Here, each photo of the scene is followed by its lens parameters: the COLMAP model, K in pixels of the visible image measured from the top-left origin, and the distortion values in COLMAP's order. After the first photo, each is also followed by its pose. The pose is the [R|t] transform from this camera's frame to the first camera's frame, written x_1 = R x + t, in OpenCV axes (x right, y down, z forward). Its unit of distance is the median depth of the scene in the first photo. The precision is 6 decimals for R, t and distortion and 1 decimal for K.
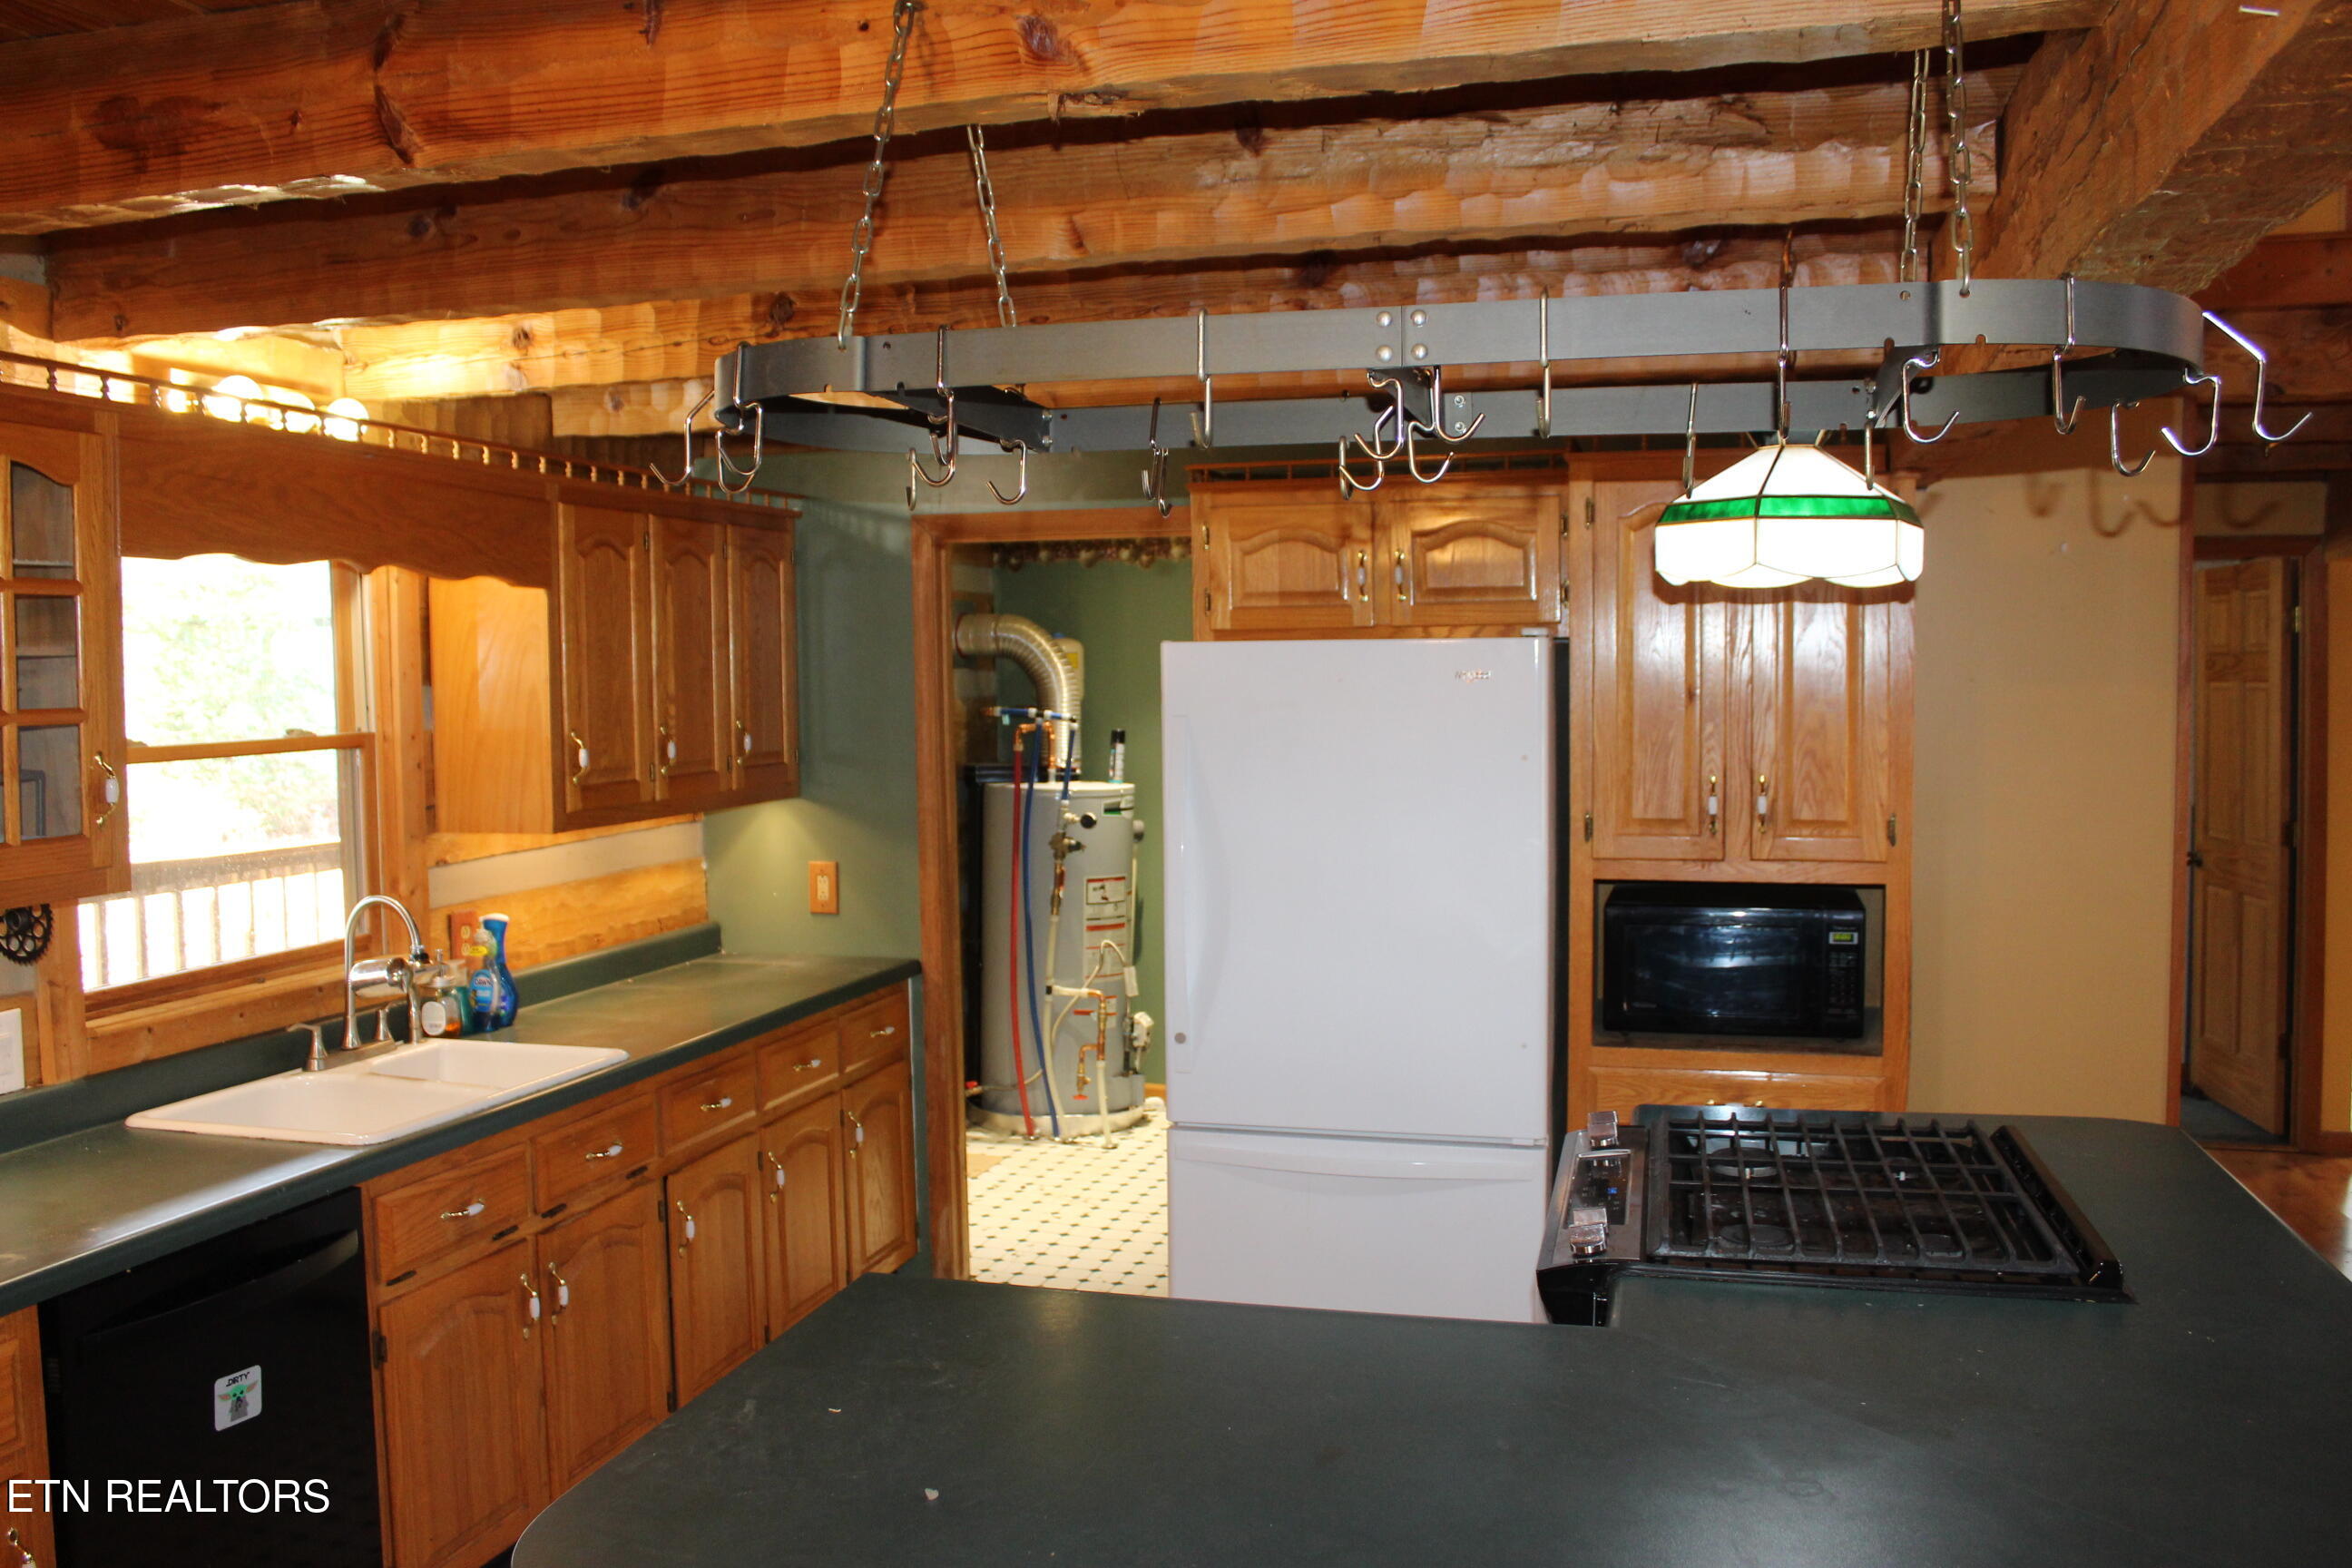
lens RADIAL K [[1948.6, 0, 1134.2], [0, 1948.6, 761.9], [0, 0, 1]] dist [-0.158430, 0.129004]
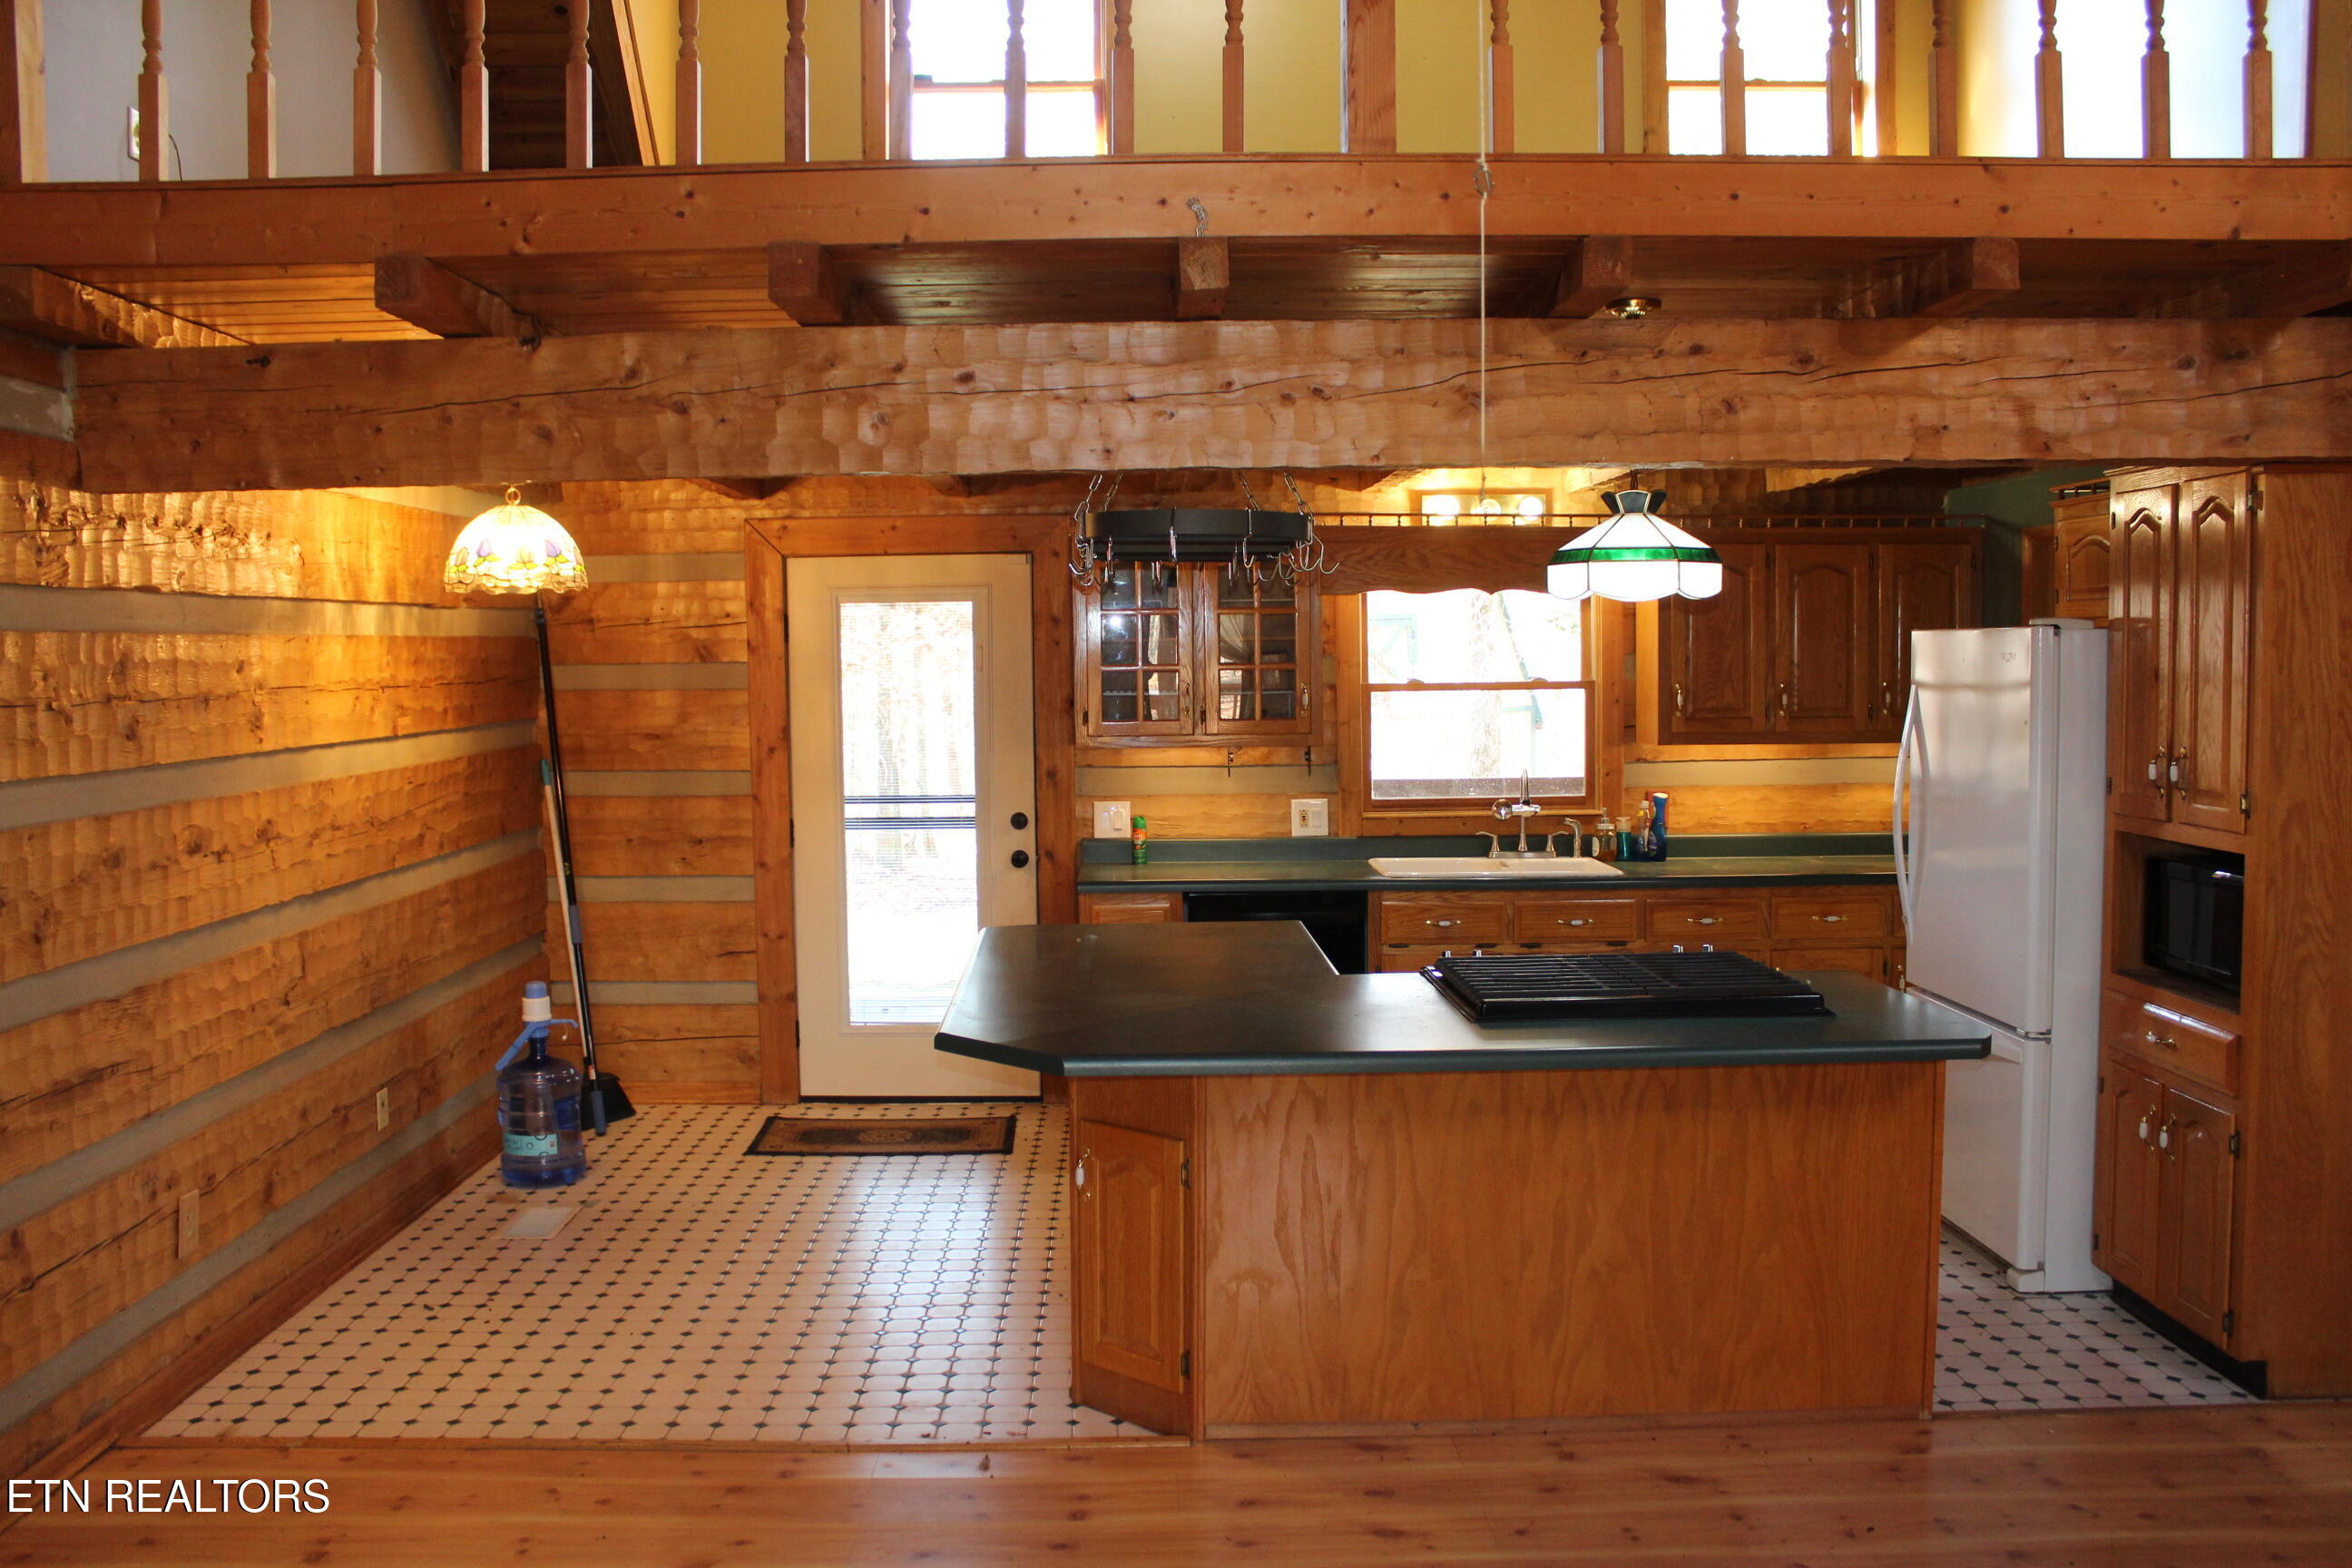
lens RADIAL K [[1948.6, 0, 1169.4], [0, 1948.6, 778.6], [0, 0, 1]] dist [-0.158430, 0.129004]
pose [[0.301546, 0.070892, -0.950812, 1.202926], [-0.039355, 0.997308, 0.061877, -0.020859], [0.952639, 0.018761, 0.303524, 0.097769]]
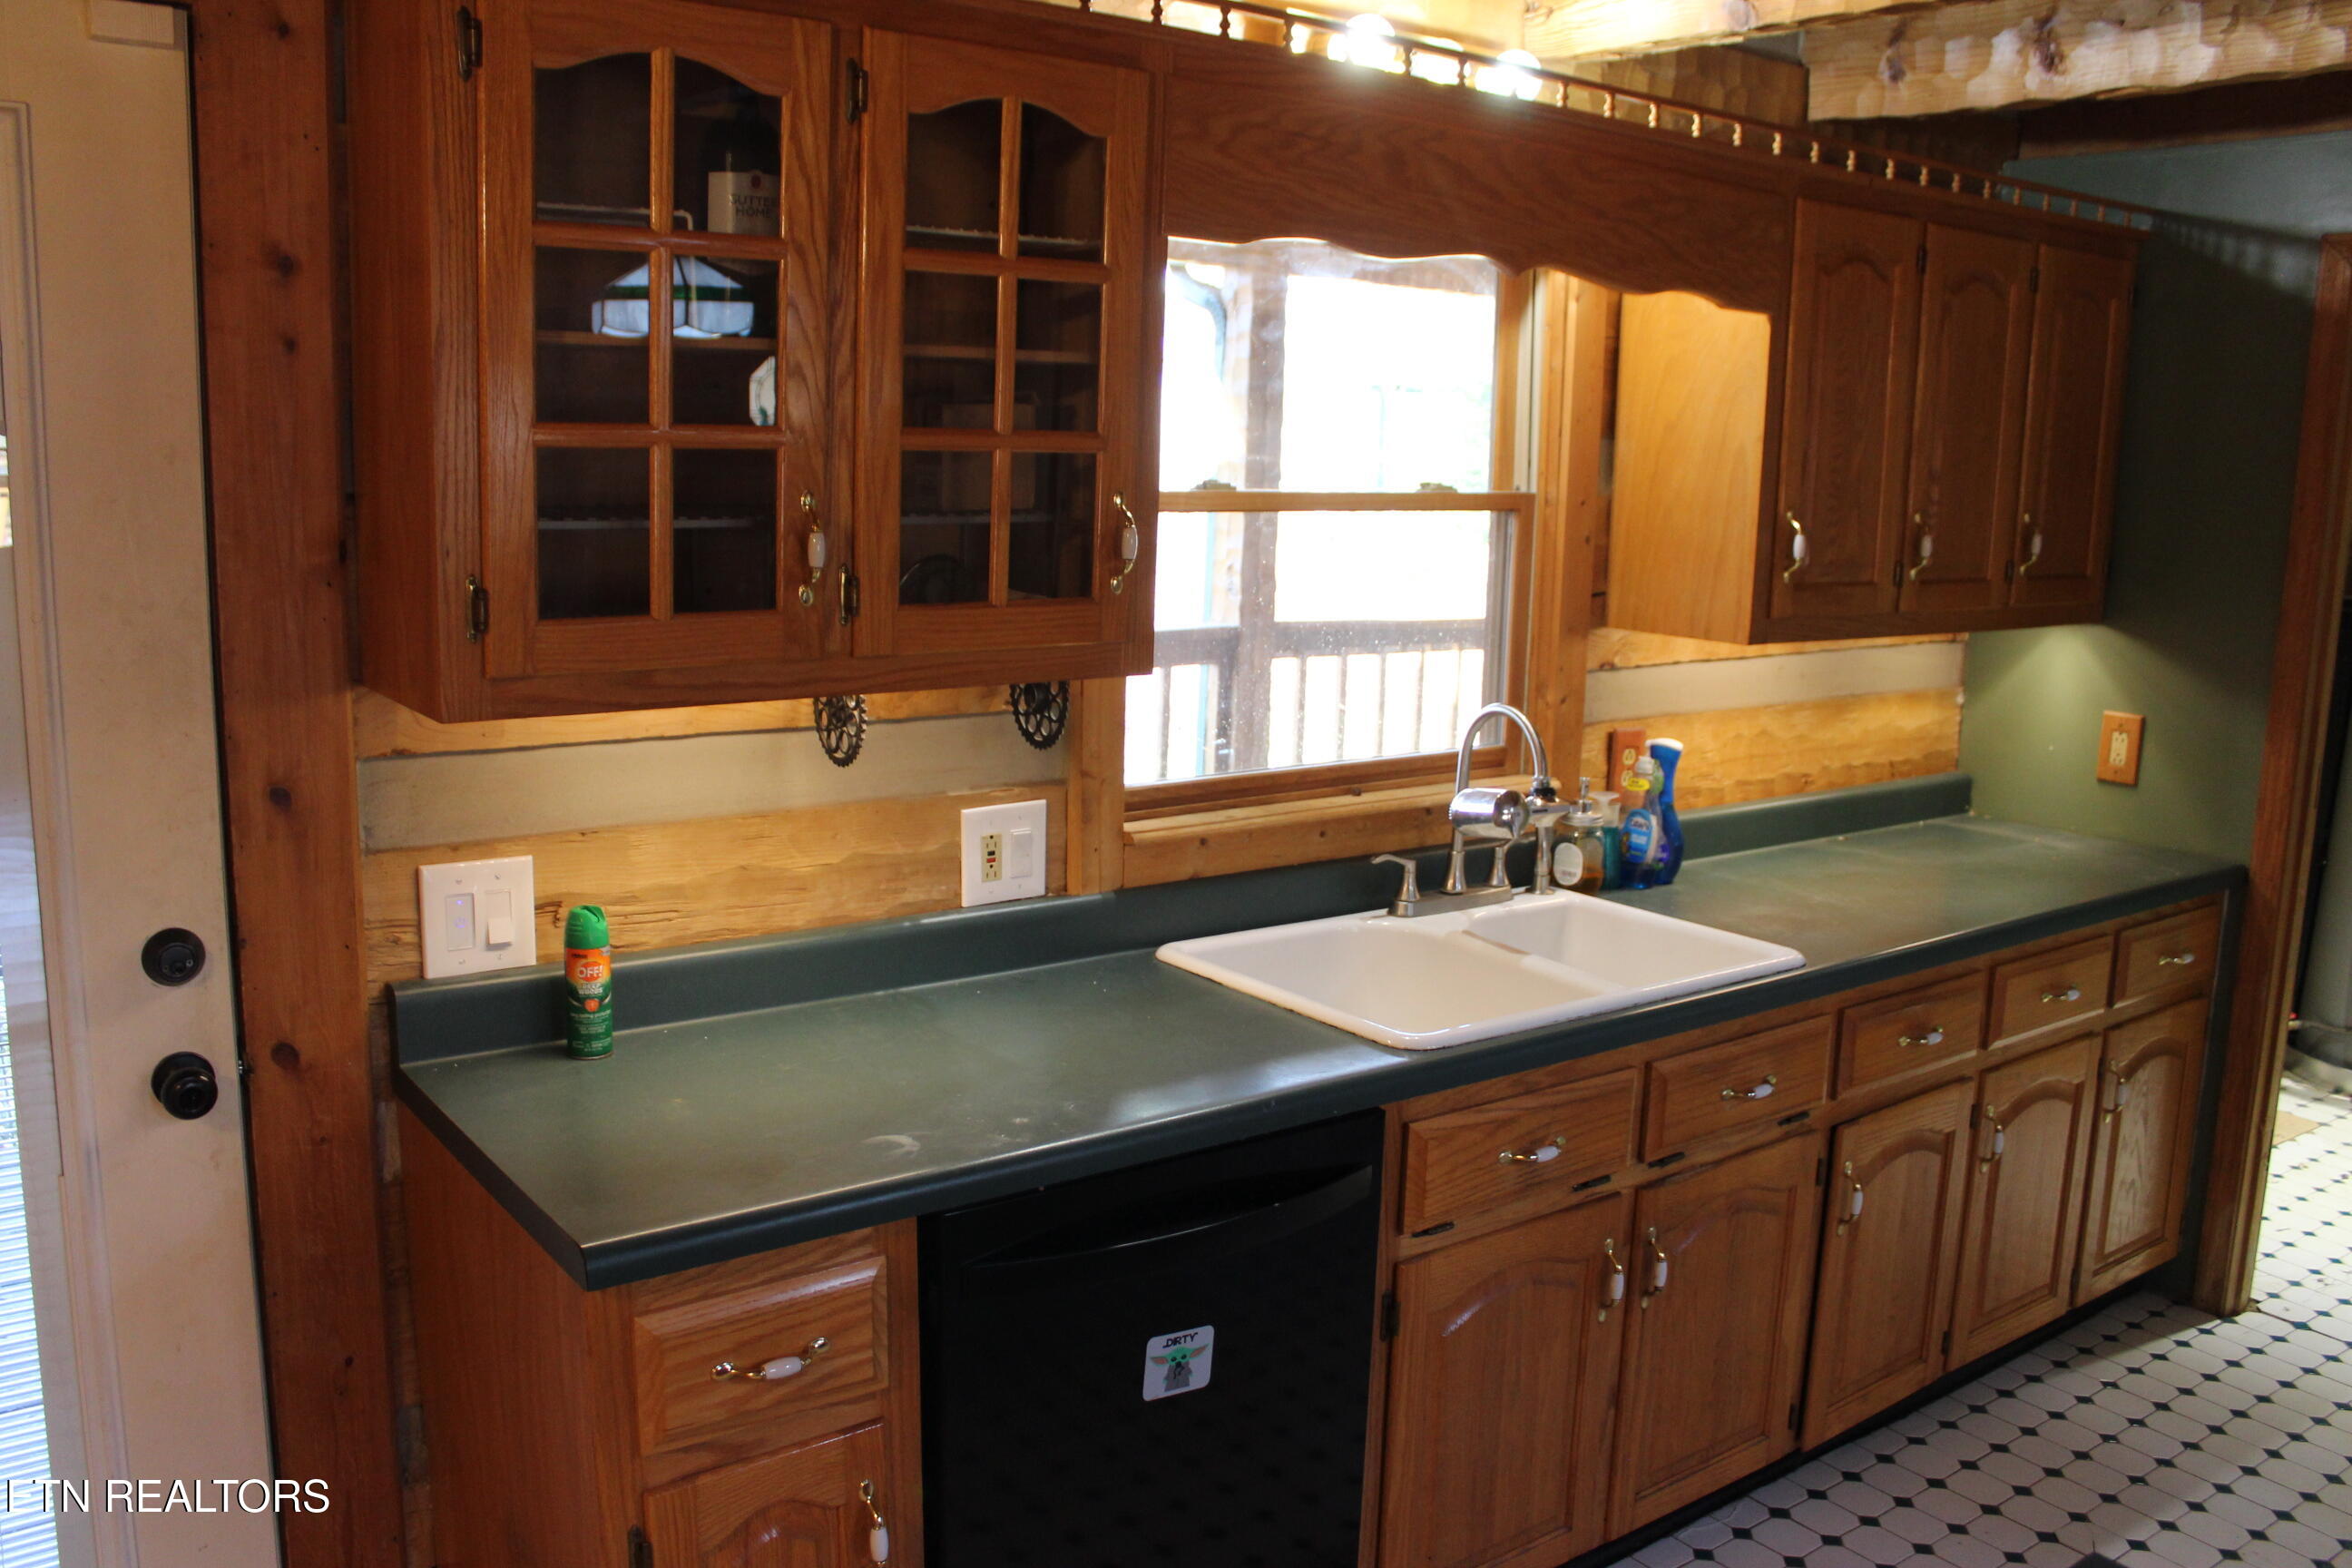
lens RADIAL K [[1948.6, 0, 1145.4], [0, 1948.6, 772.6], [0, 0, 1]] dist [-0.158430, 0.129004]
pose [[0.798989, 0.139033, -0.585052, -0.046613], [-0.067798, 0.987529, 0.142089, -0.004043], [0.597511, -0.073862, 0.798452, 0.267510]]
